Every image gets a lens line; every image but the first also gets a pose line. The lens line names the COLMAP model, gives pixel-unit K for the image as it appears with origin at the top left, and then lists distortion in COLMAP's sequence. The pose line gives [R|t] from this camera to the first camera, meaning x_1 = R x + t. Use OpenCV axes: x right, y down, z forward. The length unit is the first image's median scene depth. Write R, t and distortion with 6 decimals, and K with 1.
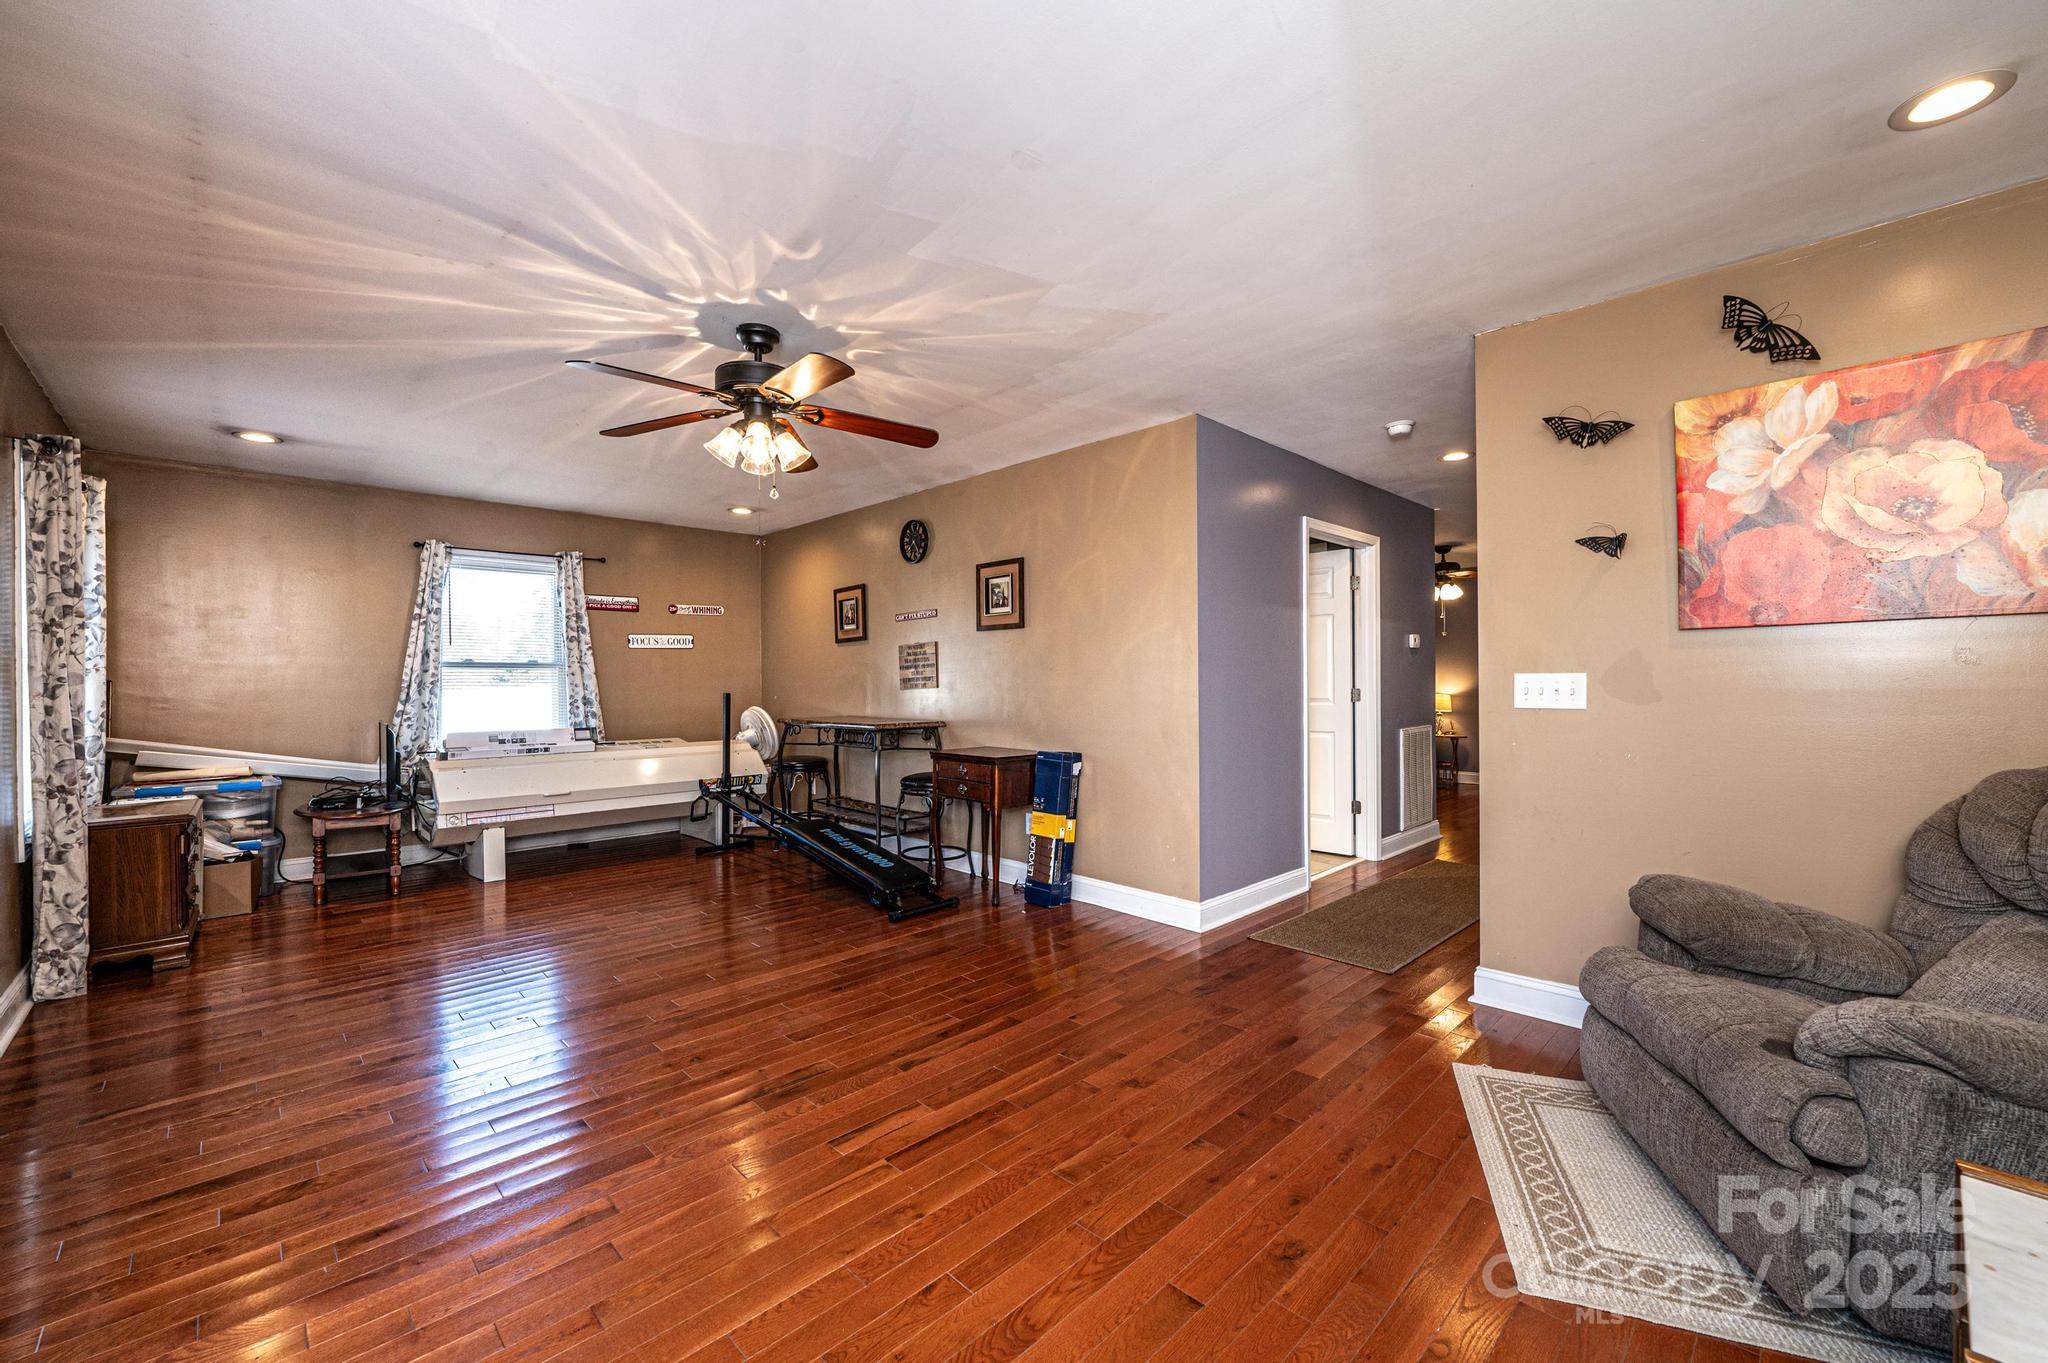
lens RADIAL K [[811.7, 0, 1024.7], [0, 811.7, 684.5], [0, 0, 1]] dist [-0.001071, -0.000105]
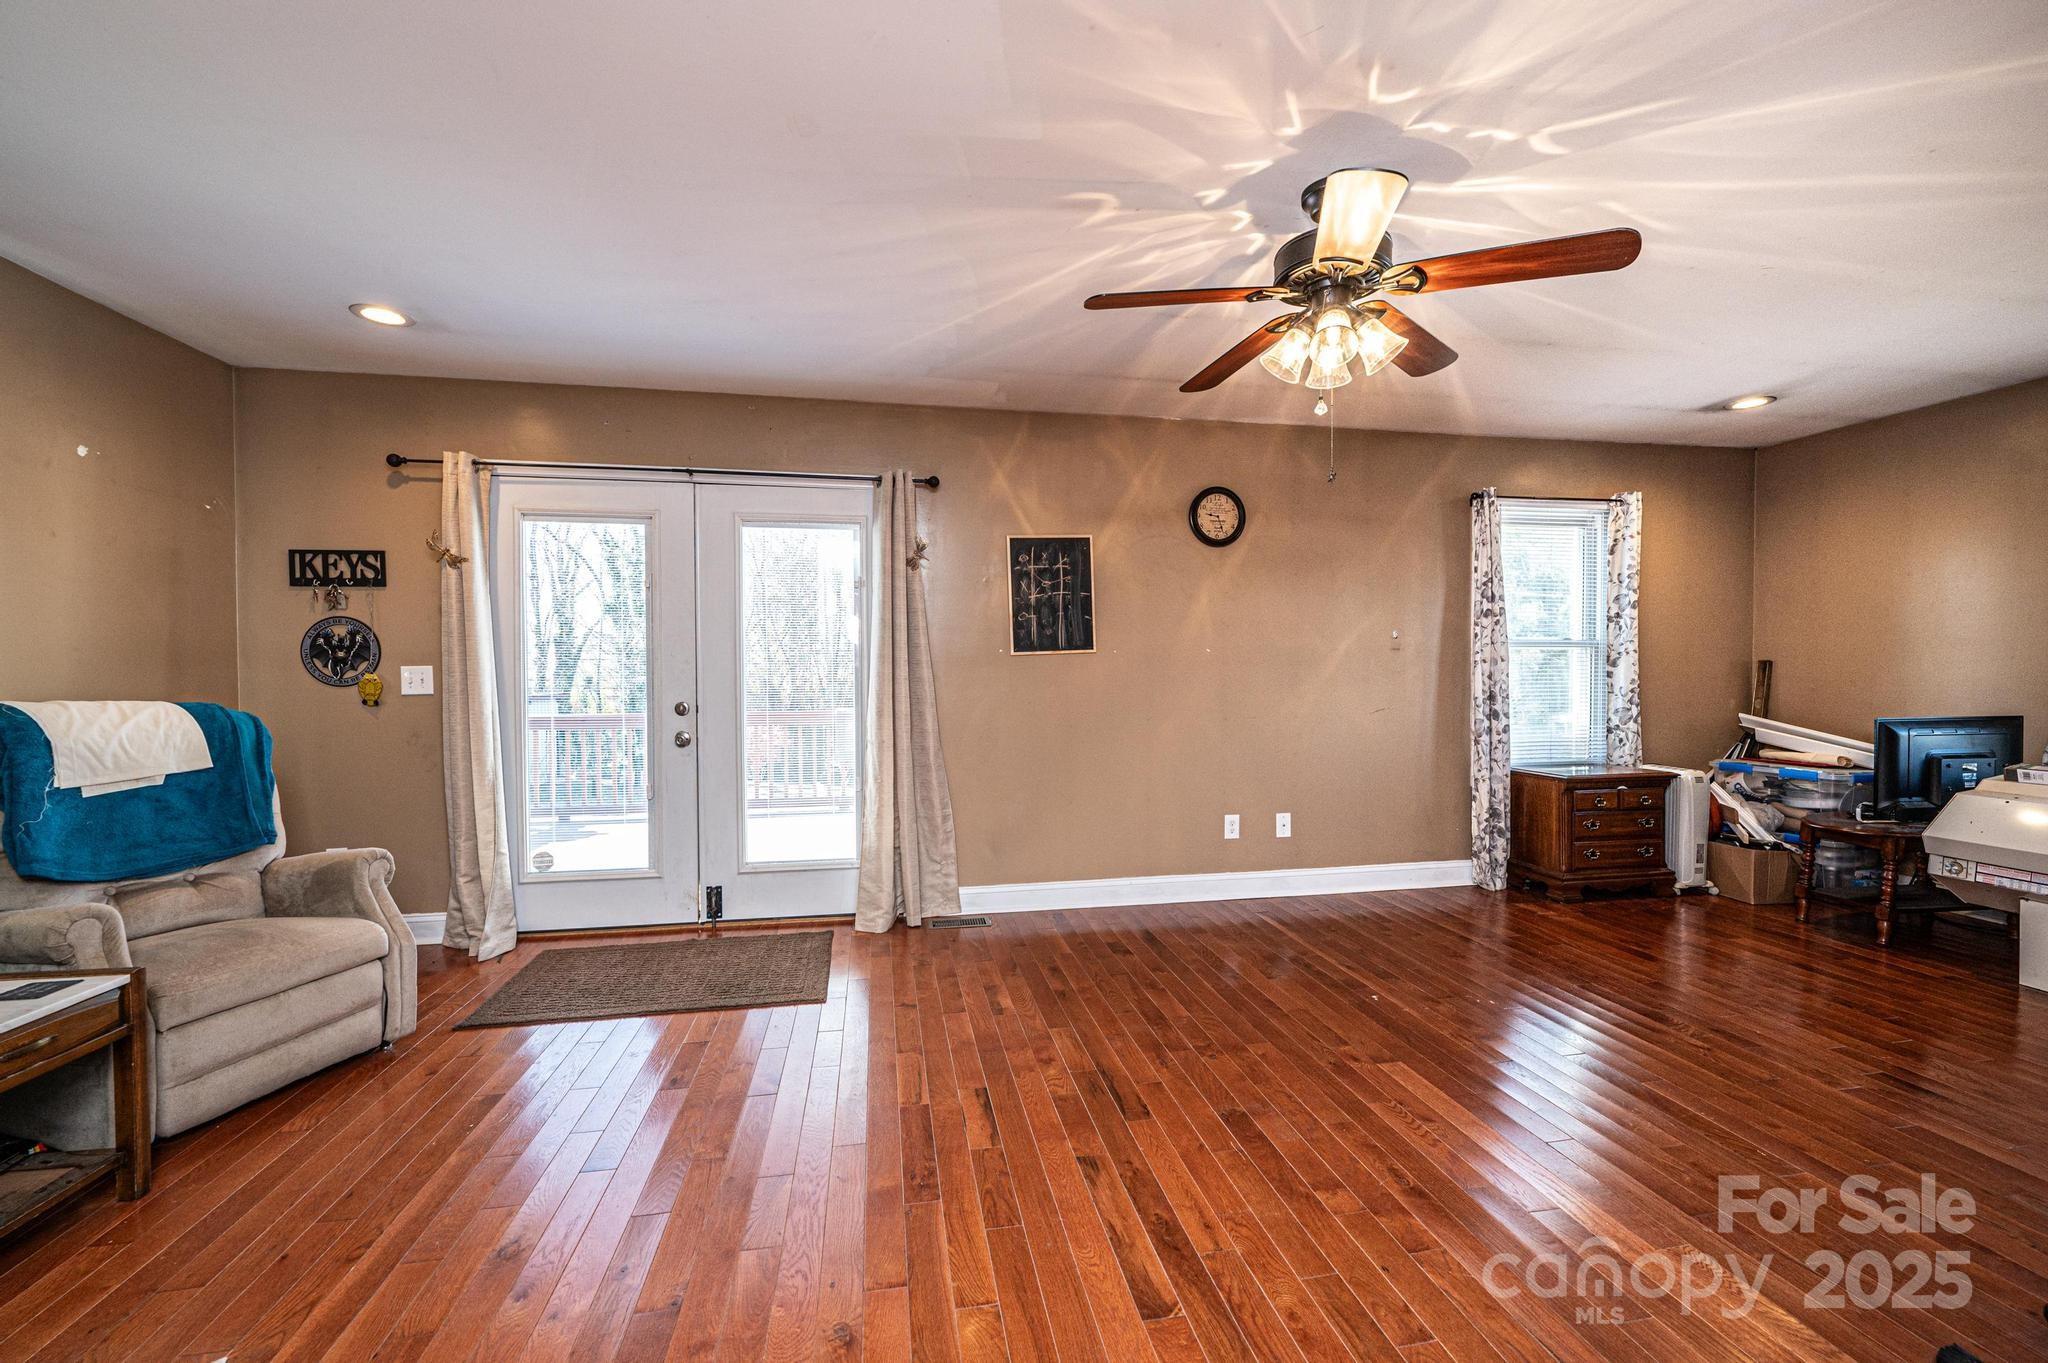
lens RADIAL K [[811.7, 0, 1024.7], [0, 811.7, 684.5], [0, 0, 1]] dist [-0.001071, -0.000105]
pose [[-0.566121, 0.021621, -0.824038, 0.461926], [0.004220, 0.999719, 0.023331, -0.004079], [0.824311, 0.009731, -0.566053, 1.232554]]
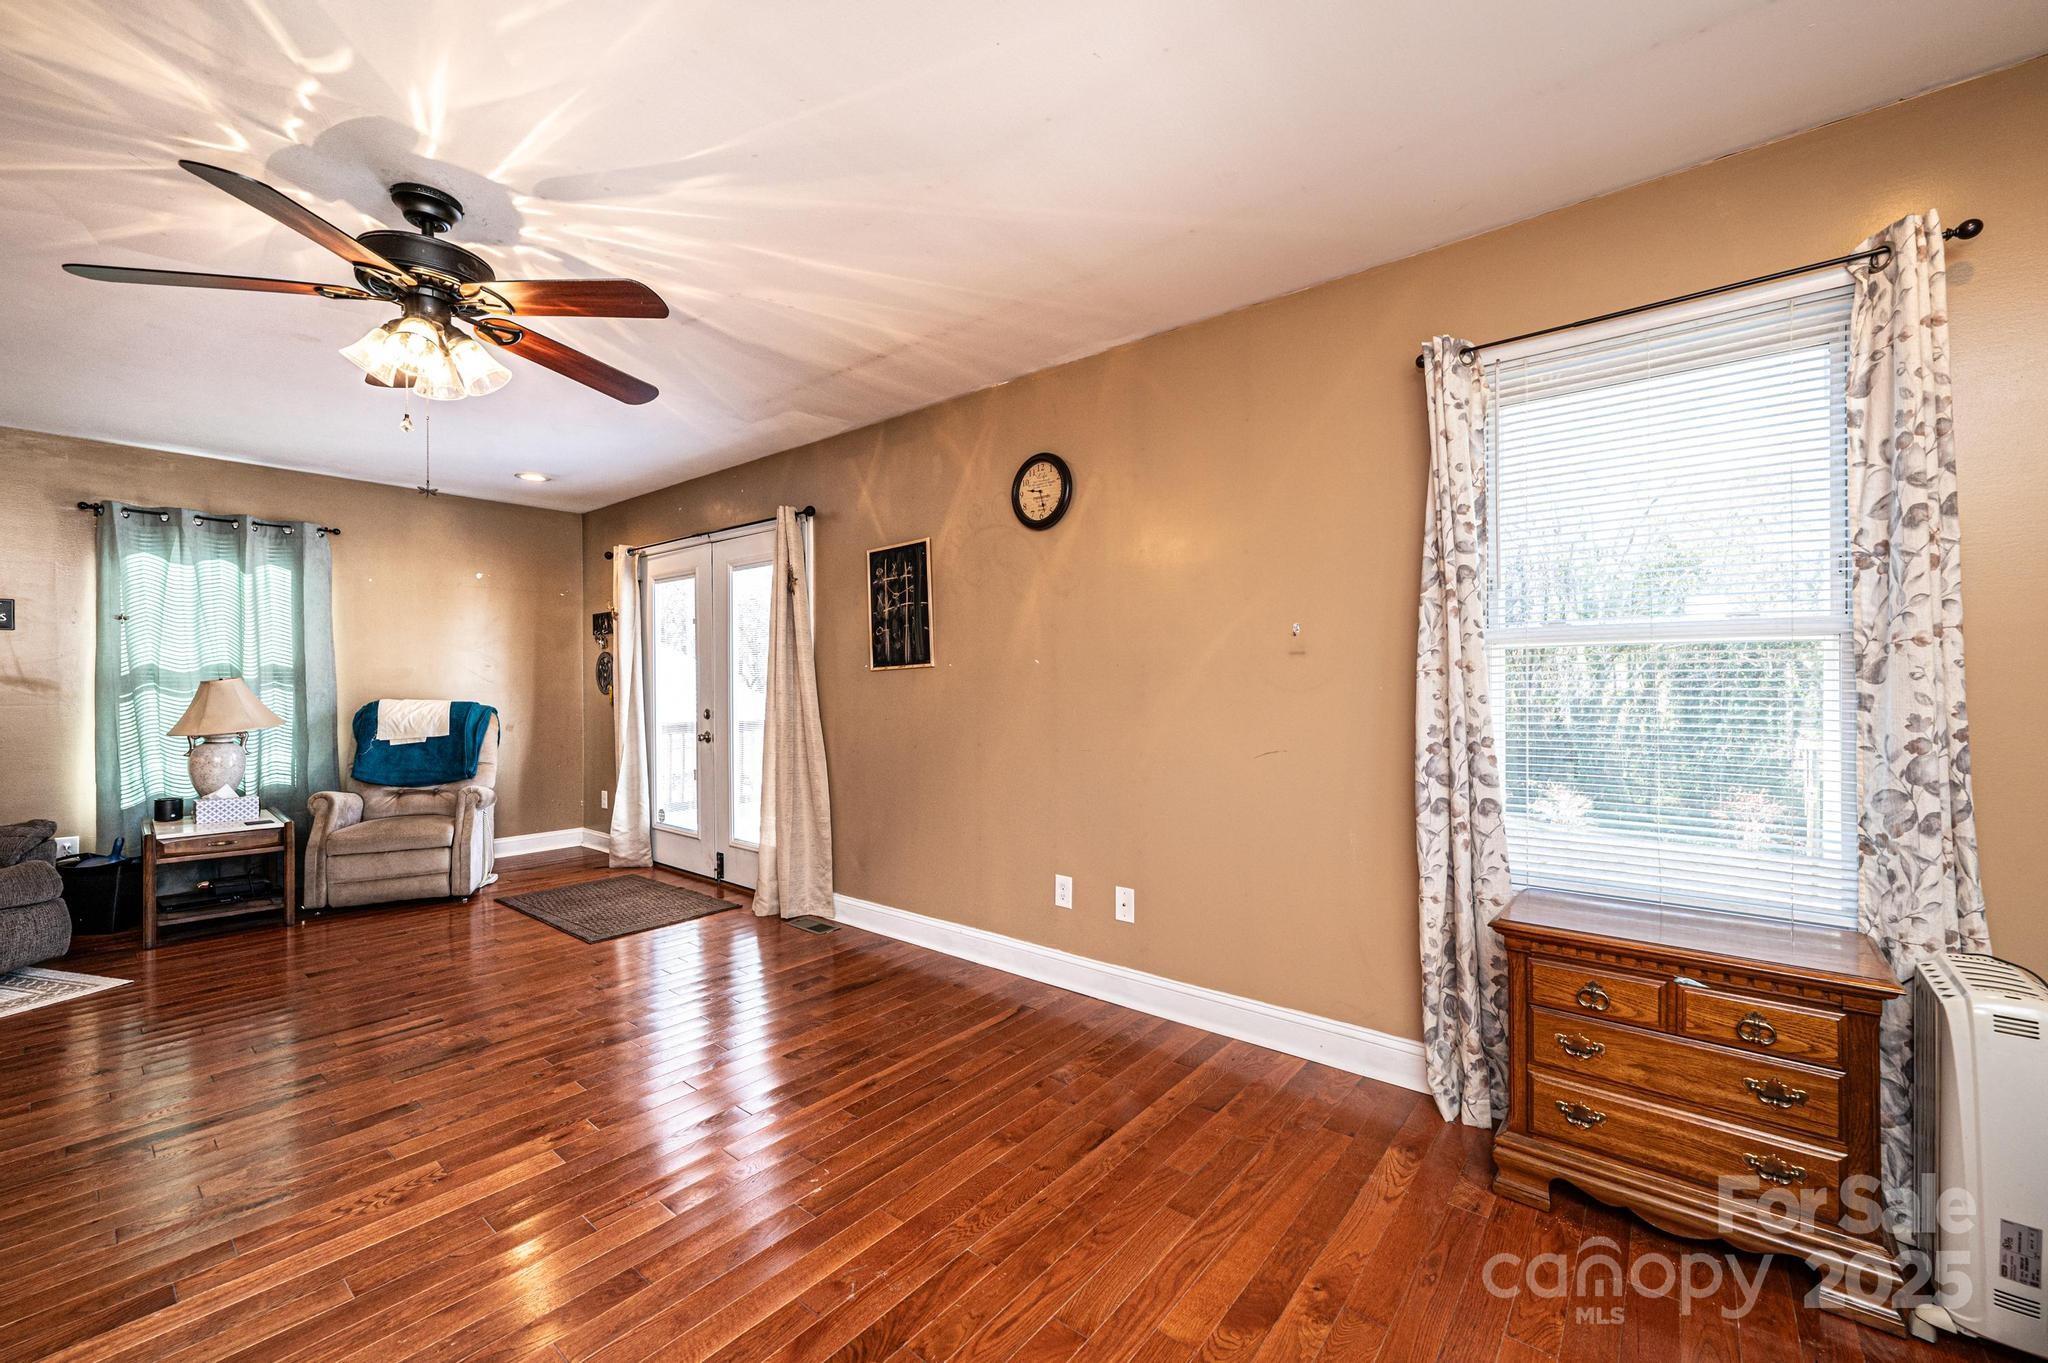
lens RADIAL K [[811.7, 0, 1024.7], [0, 811.7, 684.5], [0, 0, 1]] dist [-0.001071, -0.000105]
pose [[-0.994705, 0.006959, -0.102539, -0.806028], [0.006612, 0.999971, 0.003723, -0.001894], [0.102562, 0.003026, -0.994722, 1.831737]]
